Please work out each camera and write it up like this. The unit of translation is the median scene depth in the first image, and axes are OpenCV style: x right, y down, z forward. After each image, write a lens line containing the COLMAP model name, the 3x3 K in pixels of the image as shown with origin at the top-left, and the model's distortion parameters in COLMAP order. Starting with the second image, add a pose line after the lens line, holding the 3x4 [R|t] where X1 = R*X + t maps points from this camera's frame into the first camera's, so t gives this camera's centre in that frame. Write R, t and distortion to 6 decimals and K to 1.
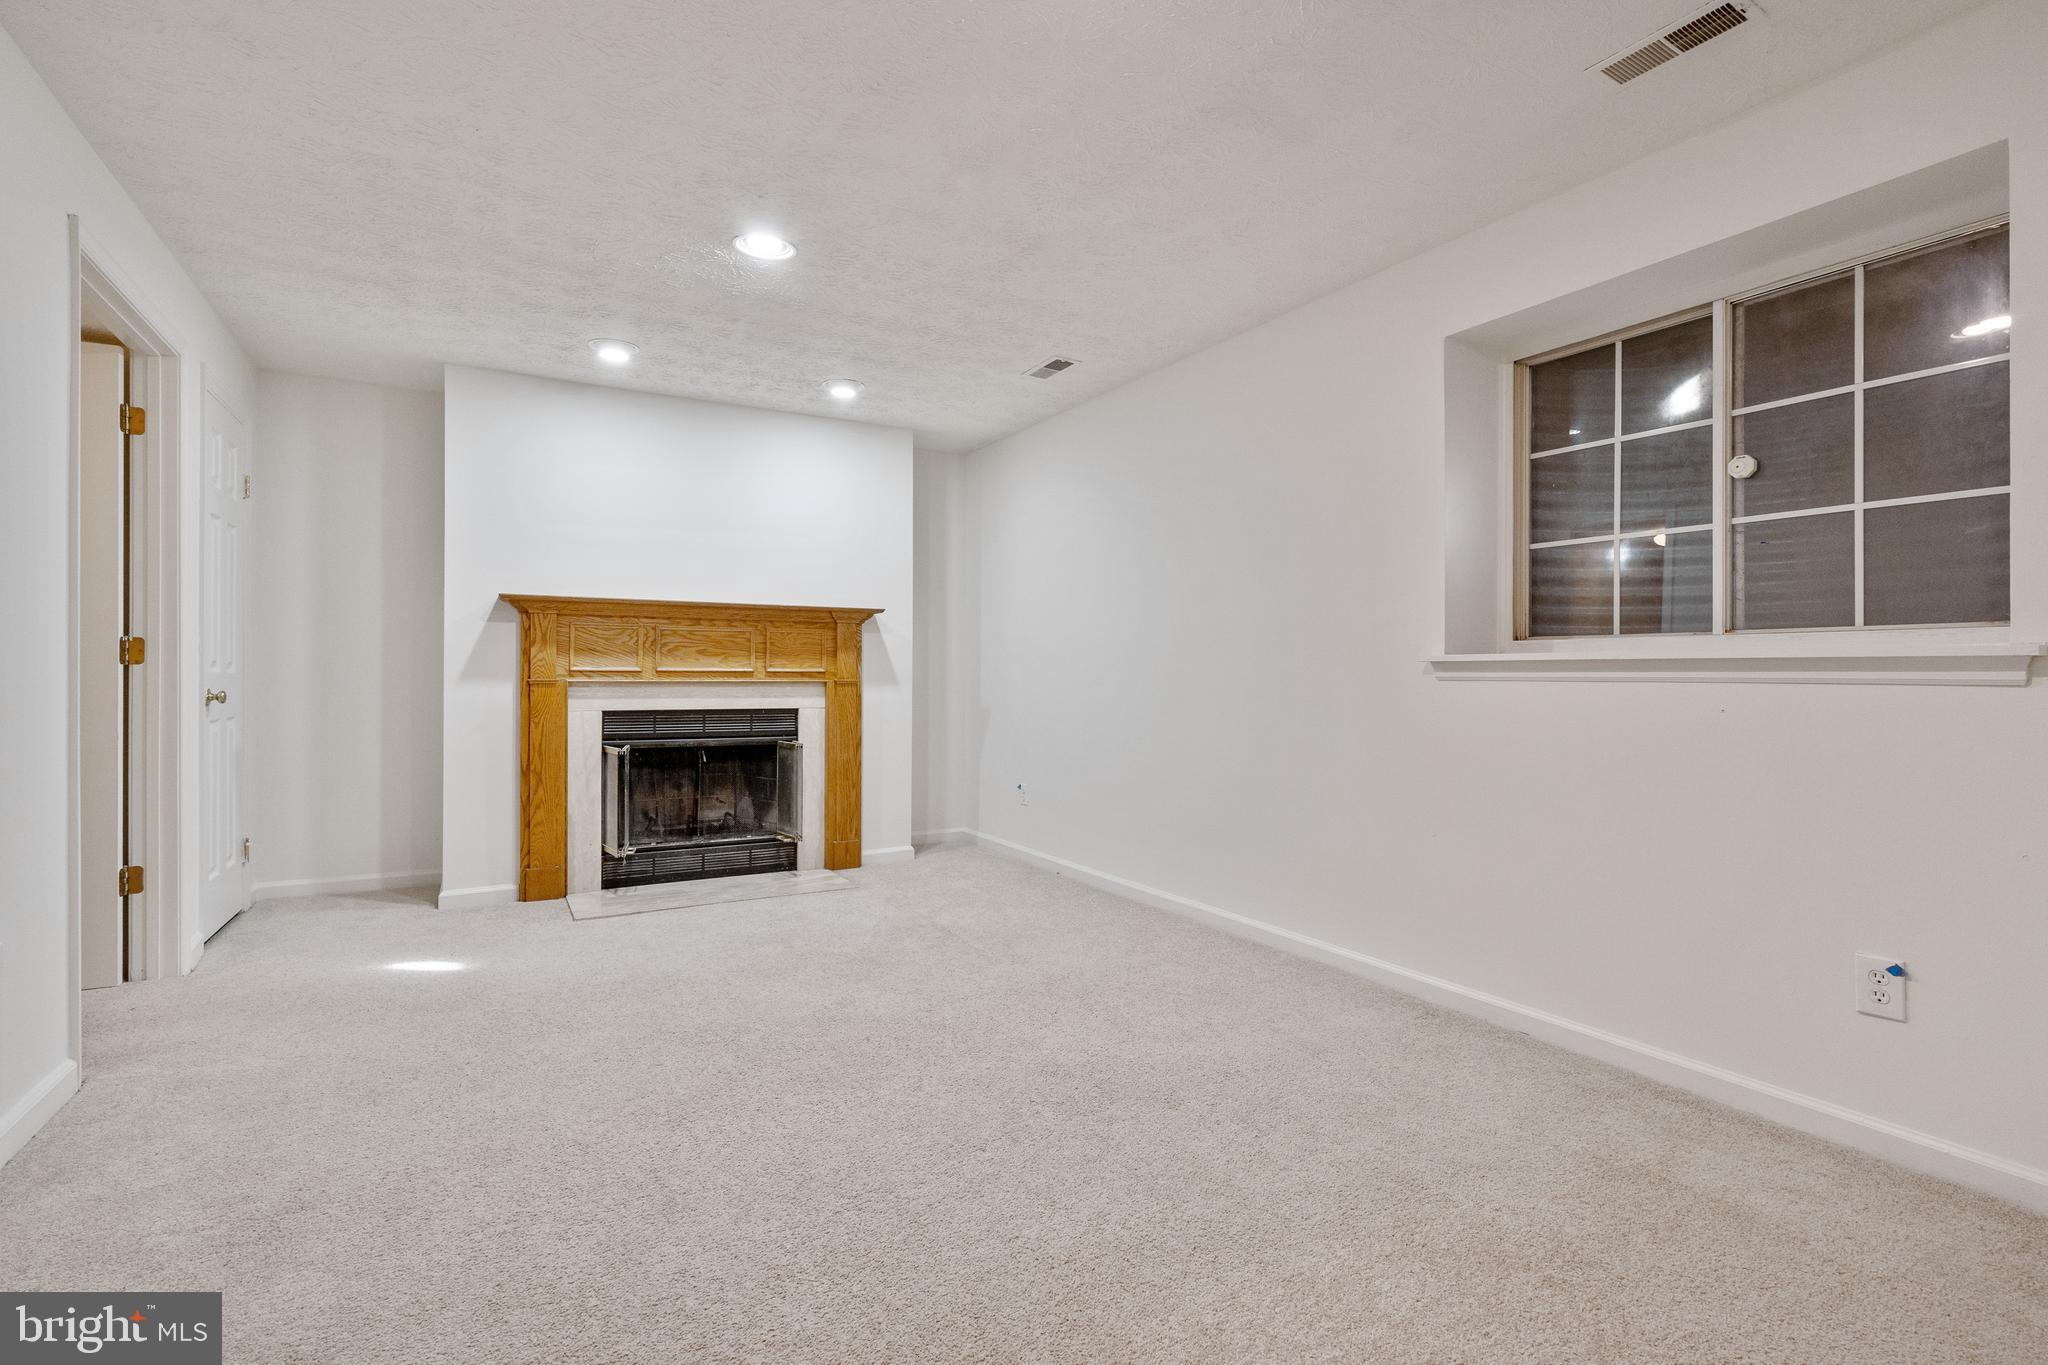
lens RADIAL K [[938.0, 0, 1030.5], [0, 938.0, 669.4], [0, 0, 1]] dist [0.000123, 0.000623]
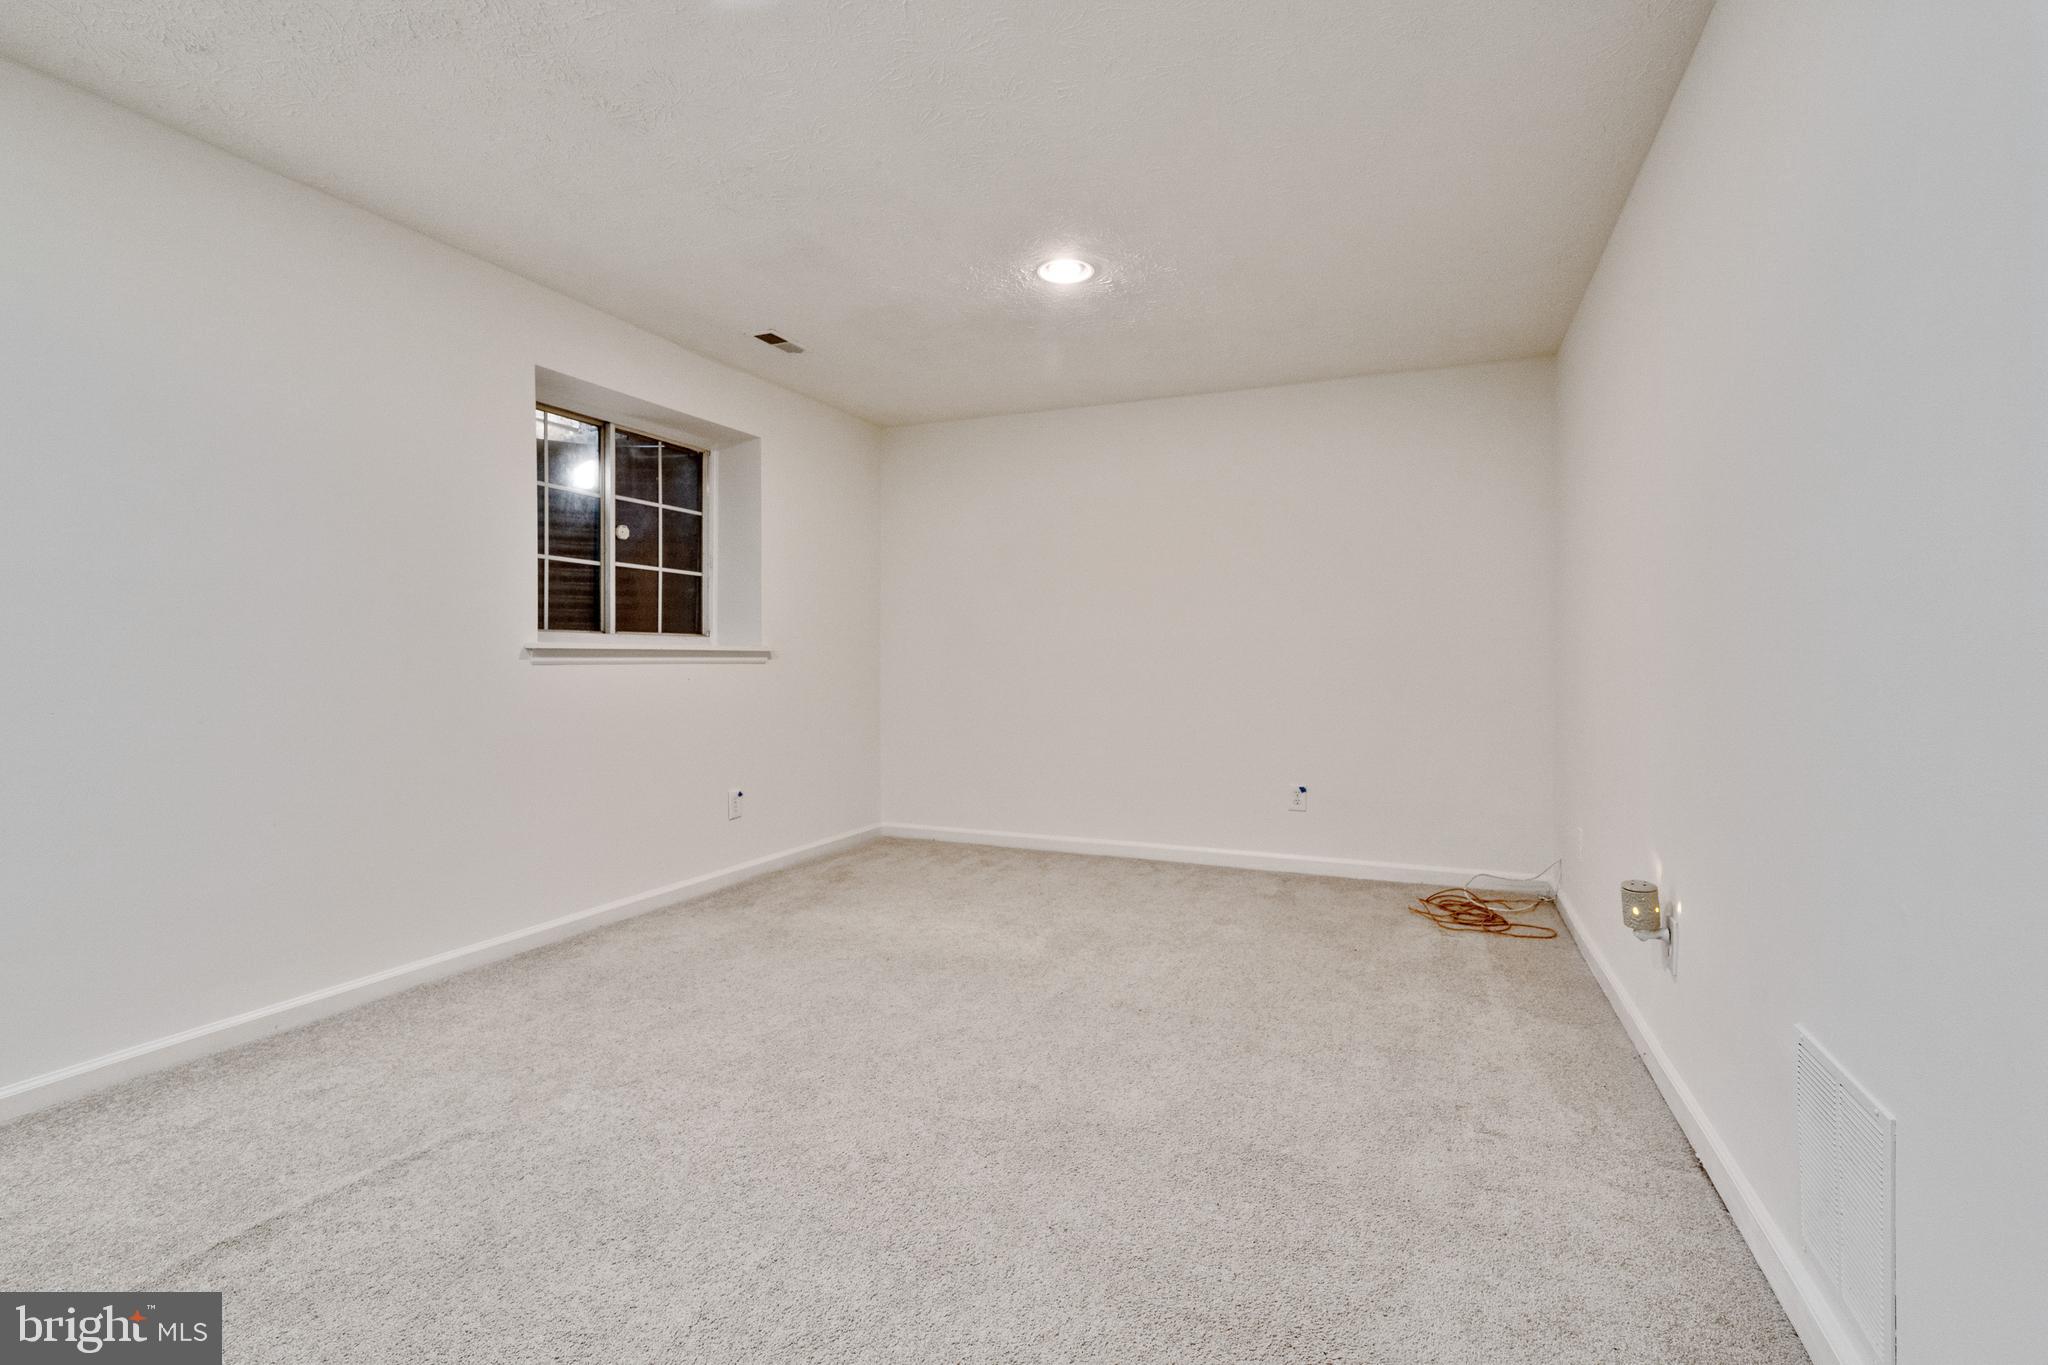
lens RADIAL K [[938.0, 0, 1030.5], [0, 938.0, 669.4], [0, 0, 1]] dist [0.000123, 0.000623]
pose [[-0.581793, -0.003940, 0.813327, -1.000679], [0.005592, 0.999945, 0.008845, 0.012959], [-0.813318, 0.009695, -0.581739, 1.387165]]
